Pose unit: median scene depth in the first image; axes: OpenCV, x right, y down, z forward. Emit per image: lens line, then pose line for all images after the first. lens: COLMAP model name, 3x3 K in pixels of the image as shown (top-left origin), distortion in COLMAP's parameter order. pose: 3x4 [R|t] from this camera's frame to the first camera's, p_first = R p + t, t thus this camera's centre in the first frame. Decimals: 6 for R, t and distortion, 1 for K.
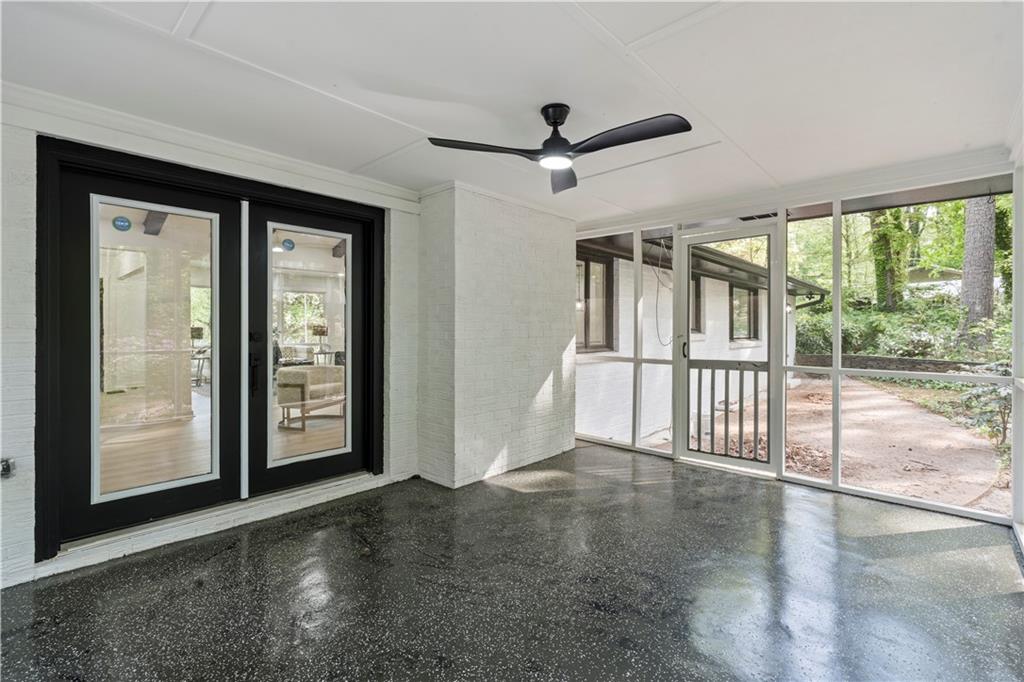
lens RADIAL K [[467.6, 0, 515.6], [0, 467.6, 330.7], [0, 0, 1]] dist [-0.000831, -0.000109]
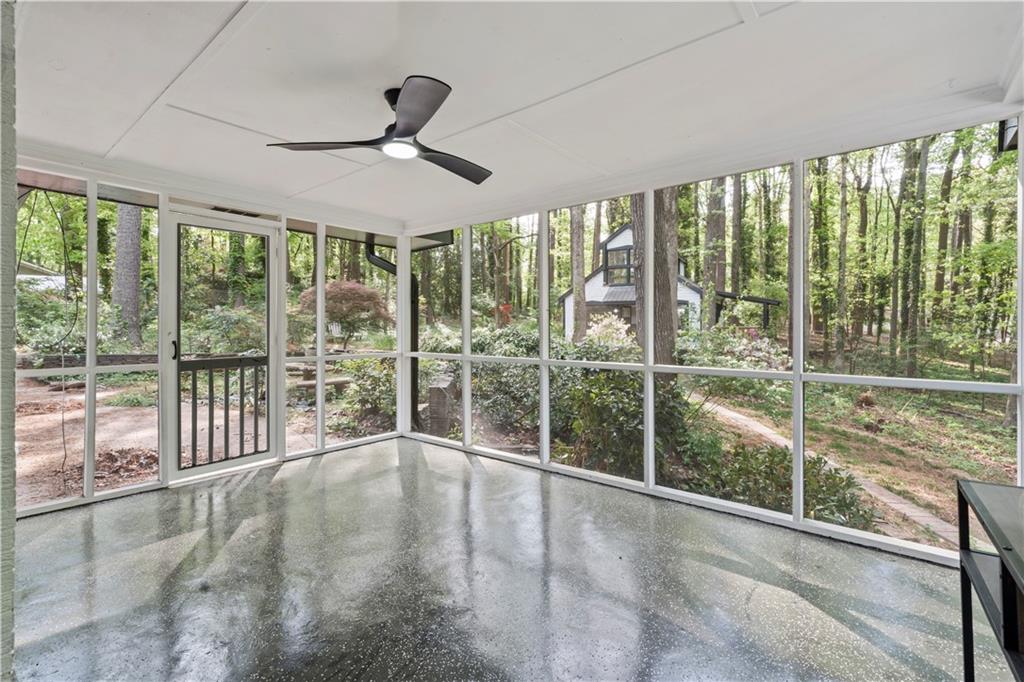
lens RADIAL K [[467.6, 0, 515.6], [0, 467.6, 330.7], [0, 0, 1]] dist [-0.000831, -0.000109]
pose [[-0.077778, -0.007668, 0.996941, -0.563719], [0.000073, 0.999970, 0.007697, 0.000025], [-0.996971, 0.000672, -0.077775, 0.520528]]
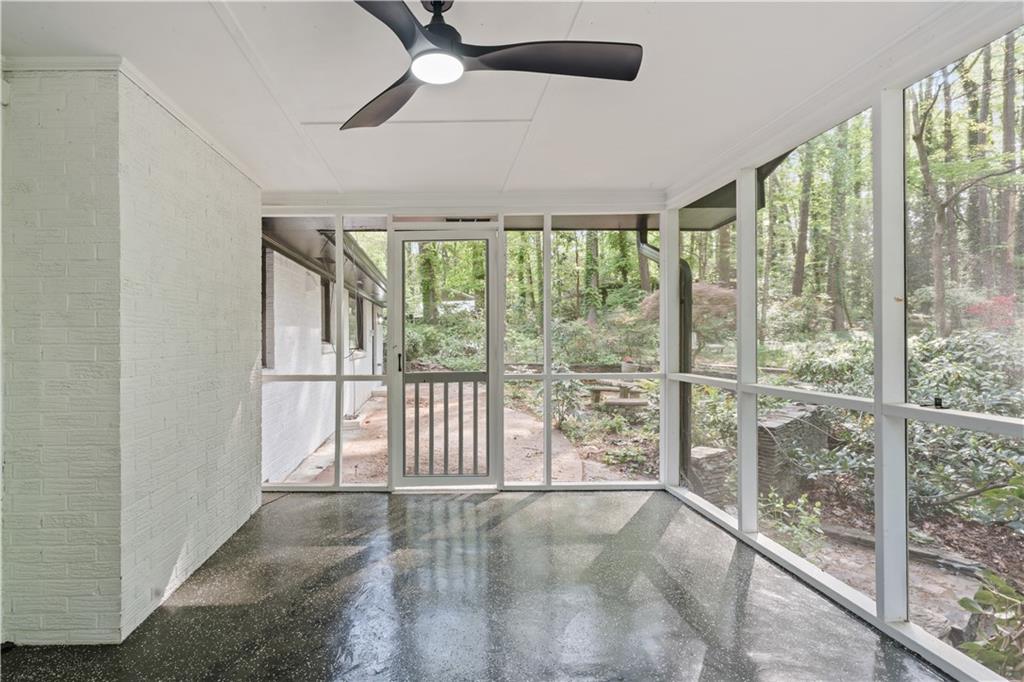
lens RADIAL K [[492.6, 0, 450.4], [0, 492.6, 341.9], [0, 0, 1]] dist [-0.002992, -0.000361]
pose [[0.727114, -0.010359, 0.686439, -0.216514], [0.010346, 0.999938, 0.004132, -0.000225], [-0.686439, 0.004097, 0.727176, 0.308204]]
